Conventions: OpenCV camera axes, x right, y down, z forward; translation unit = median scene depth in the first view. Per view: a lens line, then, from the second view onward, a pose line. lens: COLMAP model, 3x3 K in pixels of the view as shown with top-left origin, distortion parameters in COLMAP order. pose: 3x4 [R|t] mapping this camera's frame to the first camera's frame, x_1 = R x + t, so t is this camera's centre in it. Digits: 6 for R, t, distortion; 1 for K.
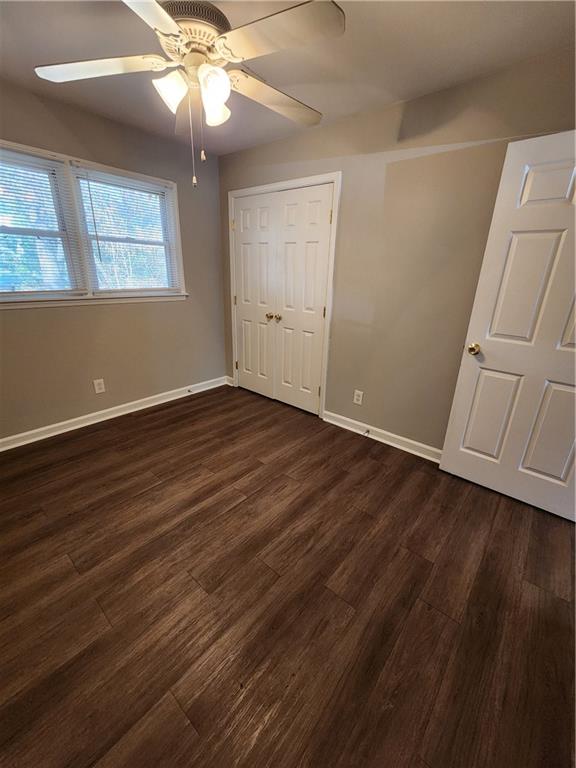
lens RADIAL K [[315.6, 0, 293.4], [0, 315.6, 383.3], [0, 0, 1]] dist [-0.000369, -0.001121]
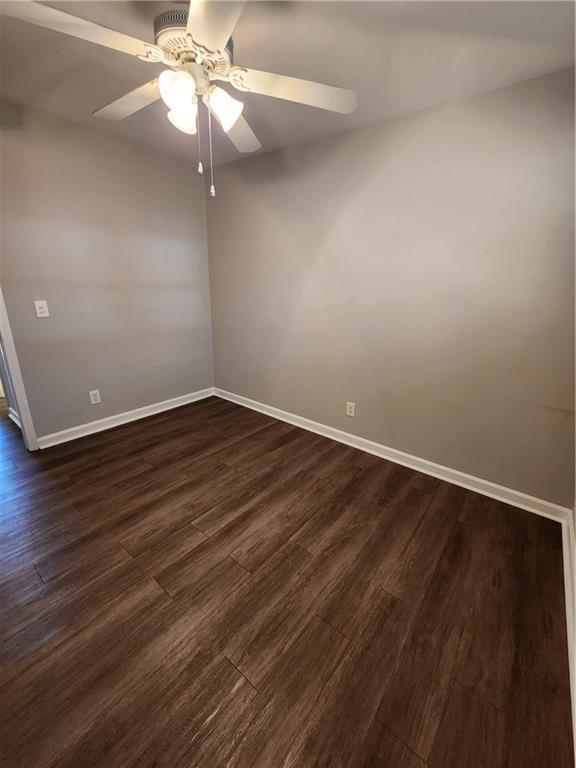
lens RADIAL K [[315.6, 0, 292.5], [0, 315.6, 384.2], [0, 0, 1]] dist [-0.000369, -0.001121]
pose [[-0.997283, -0.051082, -0.053086, -0.352840], [-0.072918, 0.787162, 0.612420, -0.523169], [0.010504, 0.614627, -0.788748, 1.395993]]
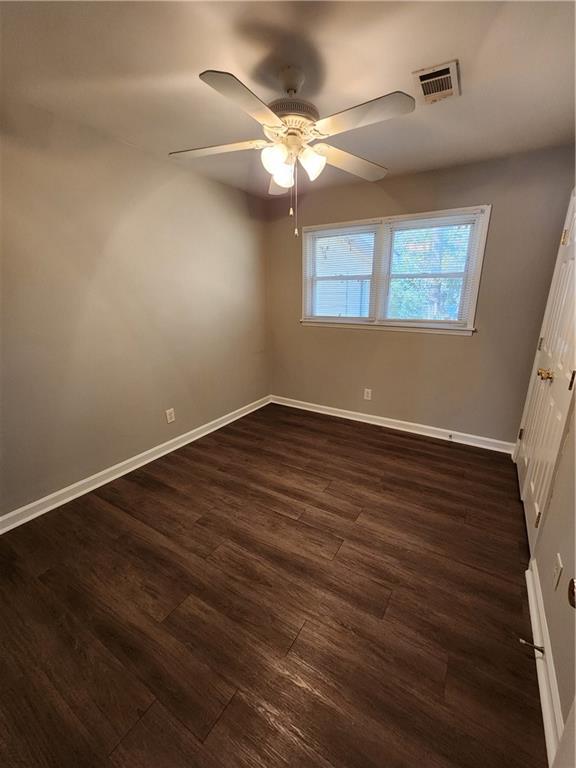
lens RADIAL K [[315.6, 0, 299.3], [0, 315.6, 383.8], [0, 0, 1]] dist [-0.000369, -0.001121]
pose [[0.156666, 0.244407, -0.956933, 0.679196], [-0.328371, 0.926668, 0.182917, -0.221380], [0.931466, 0.285572, 0.225434, 0.613518]]
